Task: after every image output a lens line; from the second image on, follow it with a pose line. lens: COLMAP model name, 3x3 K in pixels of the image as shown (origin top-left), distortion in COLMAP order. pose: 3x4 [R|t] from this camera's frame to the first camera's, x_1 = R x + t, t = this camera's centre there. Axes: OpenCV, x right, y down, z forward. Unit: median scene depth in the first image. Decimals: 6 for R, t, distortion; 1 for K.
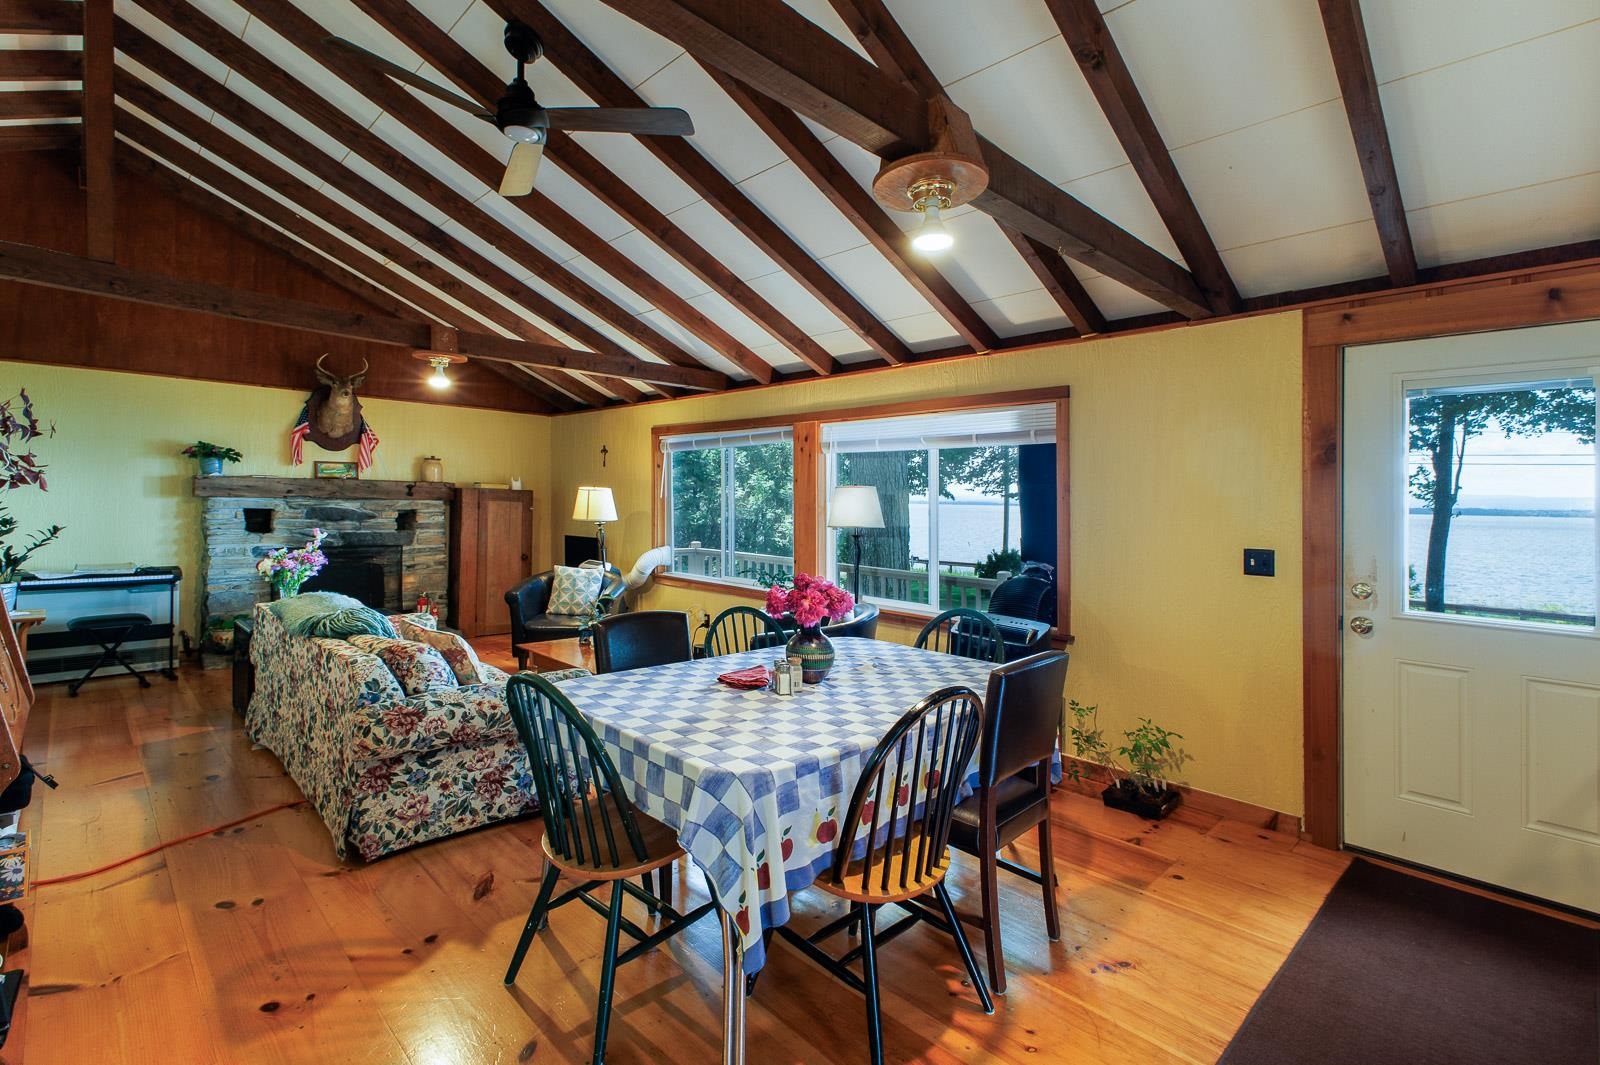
lens RADIAL K [[739.1, 0, 803.2], [0, 739.1, 513.7], [0, 0, 1]] dist [0.000260, 0.000537]
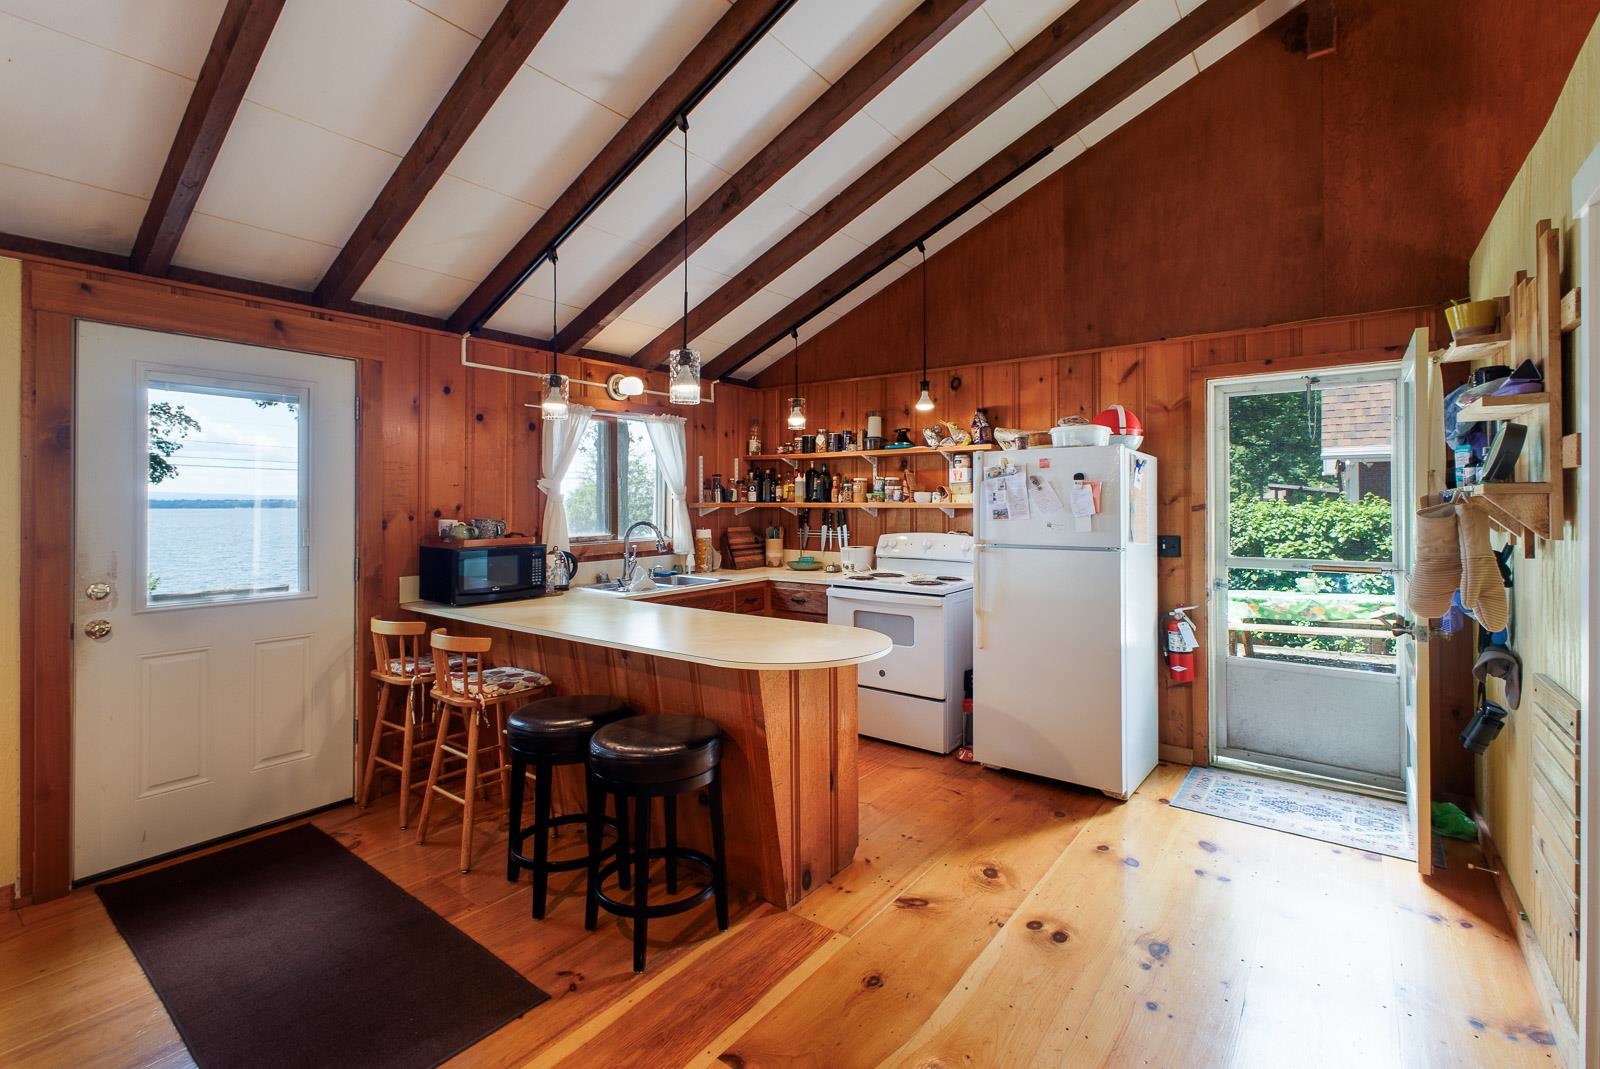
lens RADIAL K [[720.3, 0, 805.7], [0, 720.3, 492.2], [0, 0, 1]] dist [0.005931, -0.000738]
pose [[-0.150243, -0.001315, 0.988648, -0.132850], [0.016961, 0.999849, 0.003908, -0.003109], [-0.988504, 0.017356, -0.150198, 0.137413]]
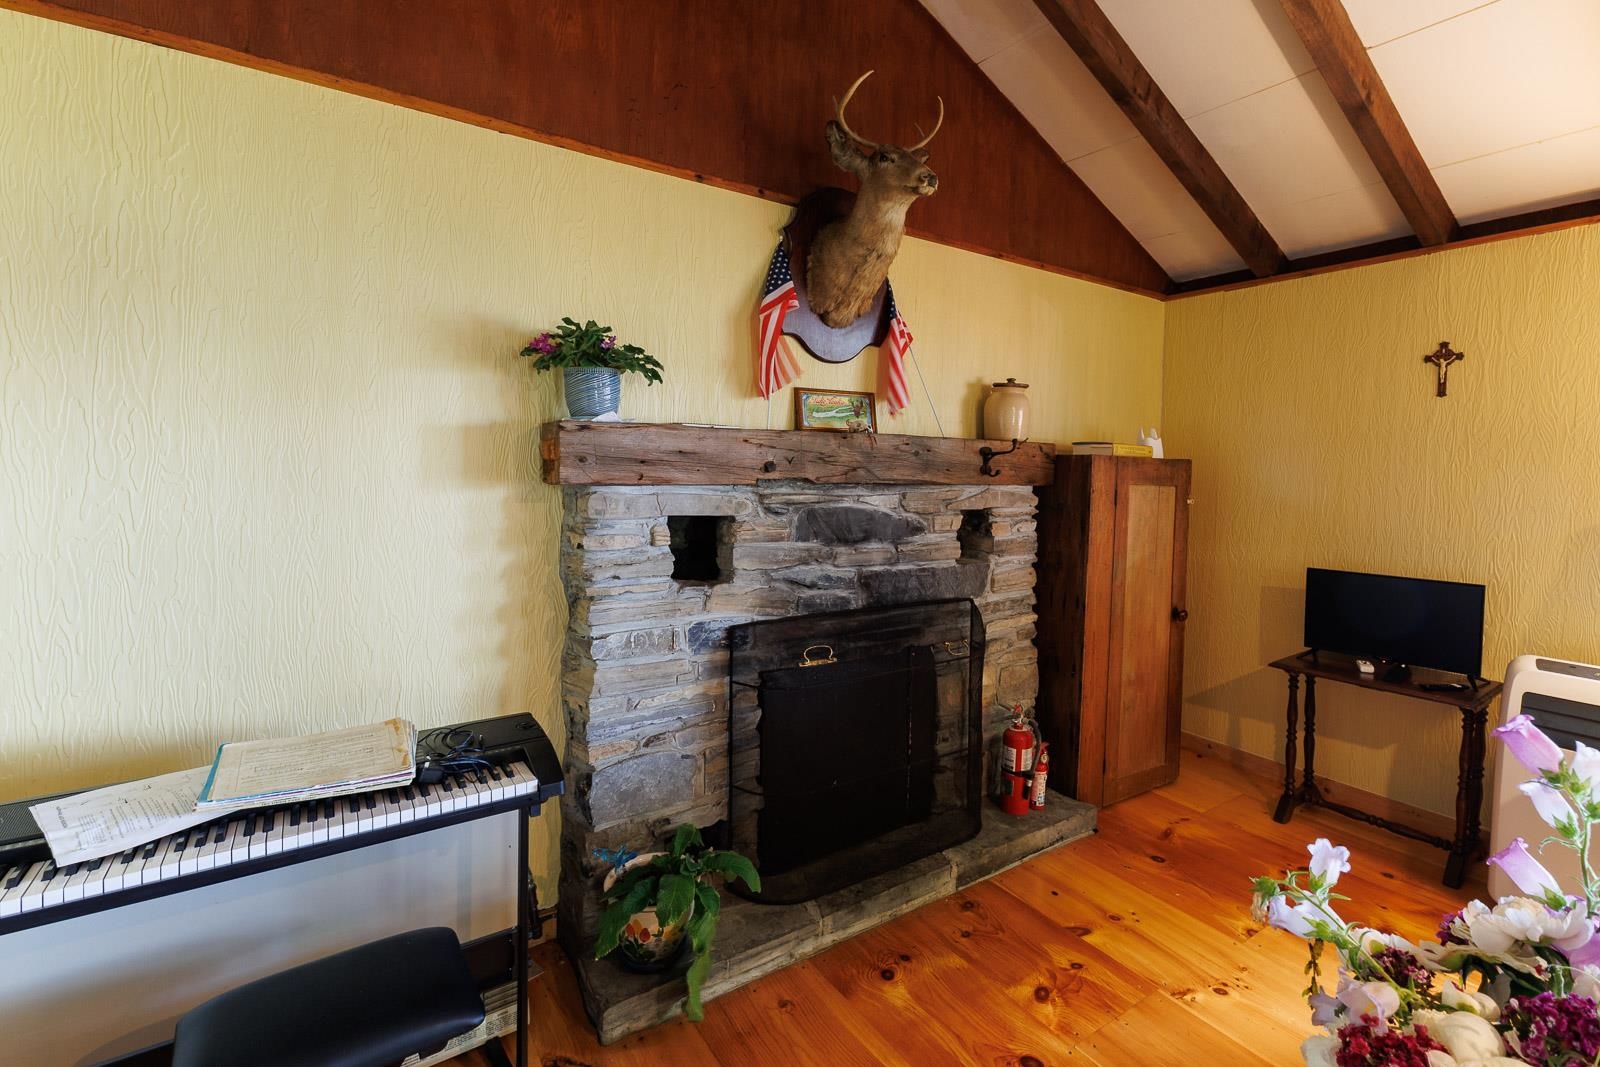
lens RADIAL K [[750.8, 0, 839.8], [0, 750.8, 498.1], [0, 0, 1]] dist [0.003982, 0.000486]
pose [[0.985734, 0.000366, -0.168313, -0.628472], [0.002892, 0.999813, 0.019109, -0.022811], [0.168289, -0.019323, 0.985548, 0.675704]]
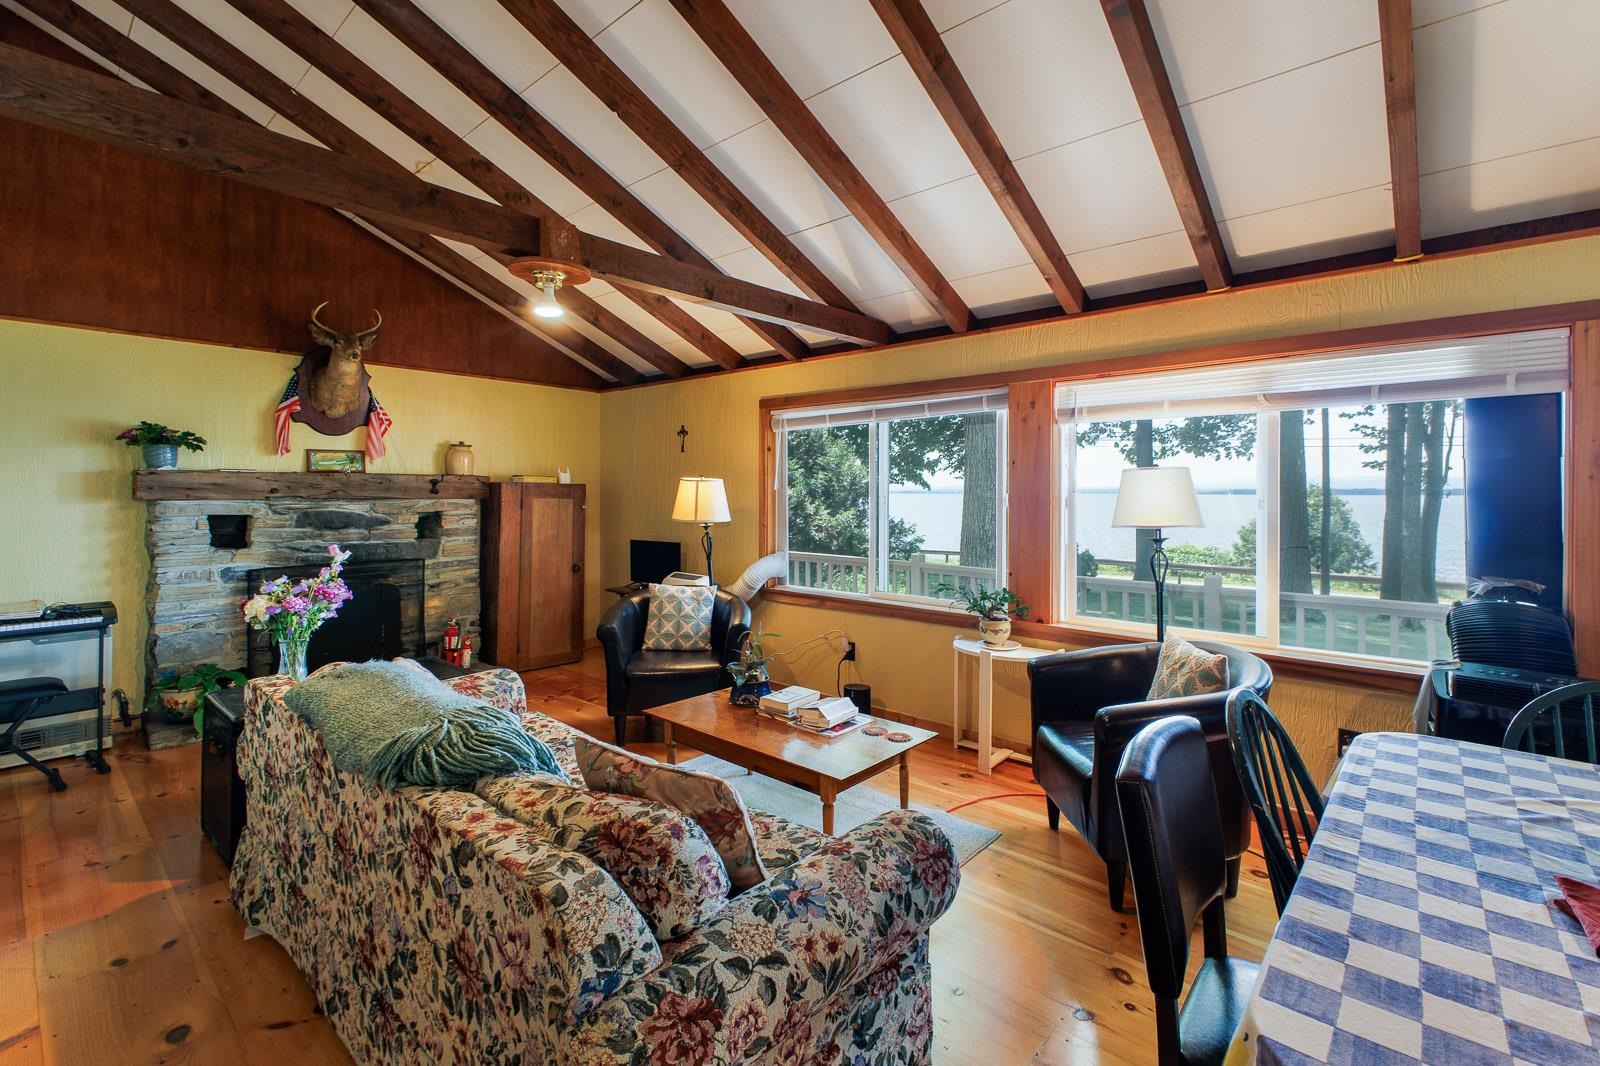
lens RADIAL K [[720.3, 0, 805.7], [0, 720.3, 490.7], [0, 0, 1]] dist [0.005931, -0.000738]
pose [[0.997920, -0.017679, 0.061985, -0.225827], [0.018853, 0.999653, -0.018407, -0.007258], [-0.061639, 0.019537, 0.997907, 0.268982]]
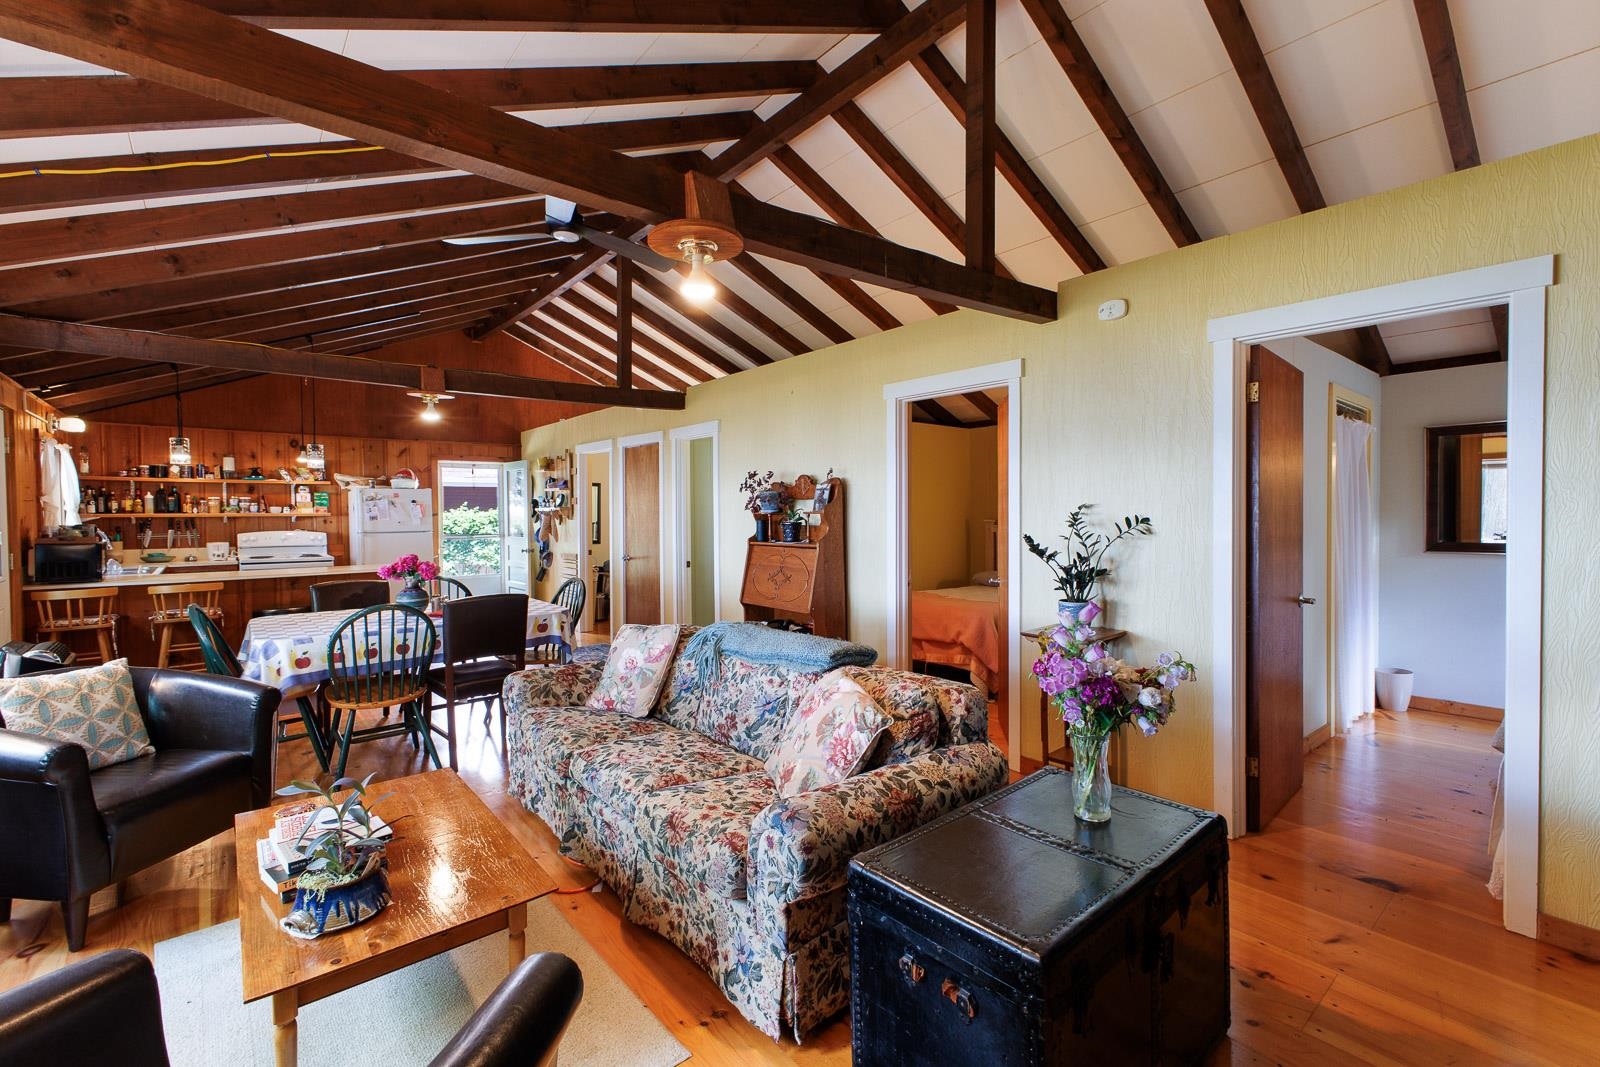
lens RADIAL K [[702.0, 0, 803.3], [0, 702.0, 524.8], [0, 0, 1]] dist [0.018856, -0.000101]
pose [[-0.996149, -0.012251, 0.086820, -0.451751], [-0.008848, 0.999182, 0.039471, -0.025131], [-0.087232, 0.038551, -0.995442, 1.113598]]
